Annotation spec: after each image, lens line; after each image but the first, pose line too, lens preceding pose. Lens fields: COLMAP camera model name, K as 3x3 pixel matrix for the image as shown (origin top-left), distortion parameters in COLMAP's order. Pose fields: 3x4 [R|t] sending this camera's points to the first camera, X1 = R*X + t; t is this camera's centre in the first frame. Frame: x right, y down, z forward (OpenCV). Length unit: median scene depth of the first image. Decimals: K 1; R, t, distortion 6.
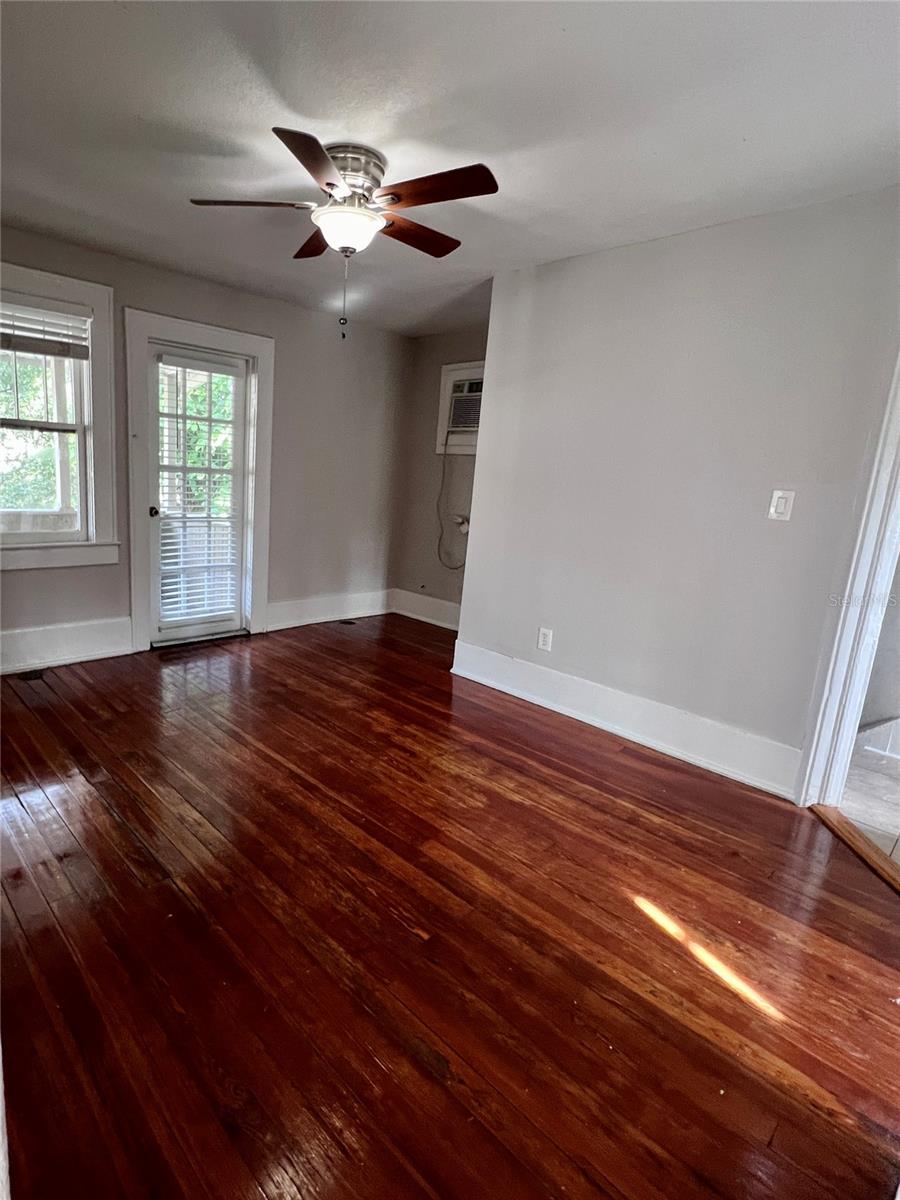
lens RADIAL K [[626.2, 0, 362.7], [0, 626.2, 597.5], [0, 0, 1]] dist [0.000641, -0.000431]
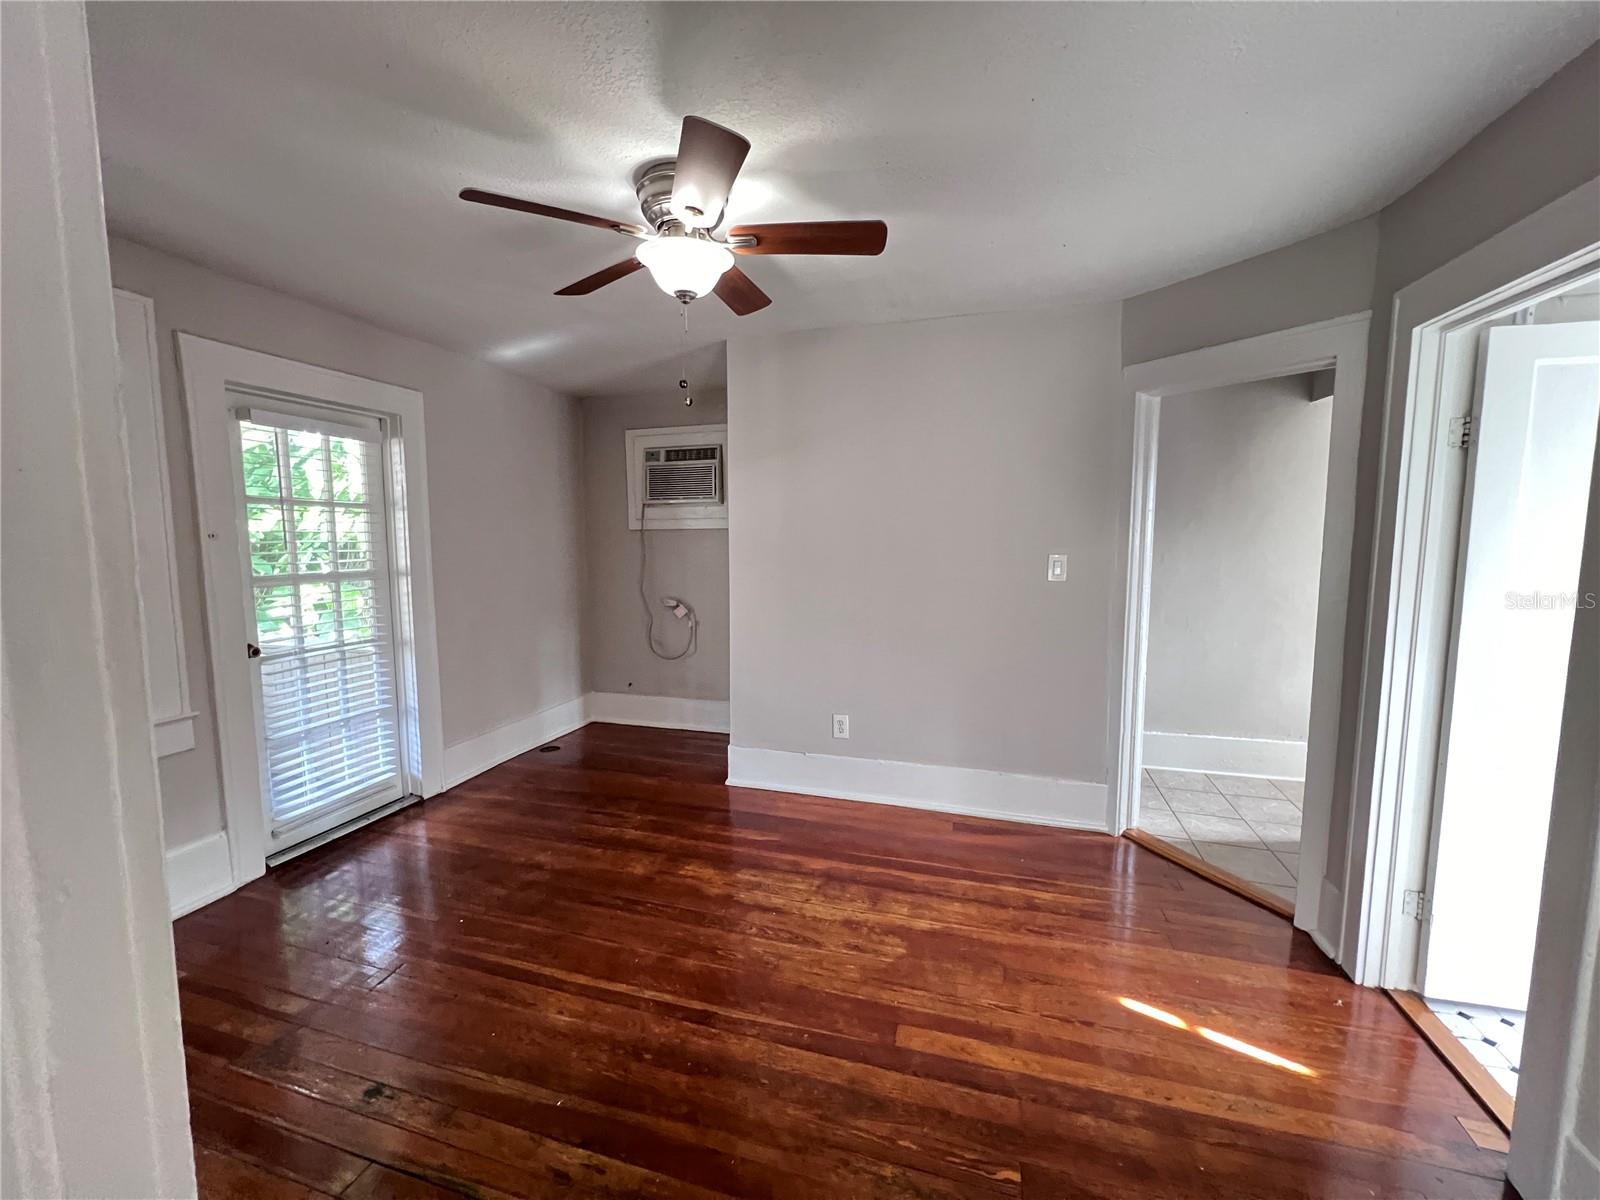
lens RADIAL K [[652.3, 0, 800.0], [0, 652.3, 600.0], [0, 0, 1]] dist [-0.000808, -0.000198]
pose [[0.848863, -0.113140, 0.516363, -0.224501], [0.160139, 0.985964, -0.047223, -0.077717], [-0.503773, 0.122776, 0.855067, 0.181133]]
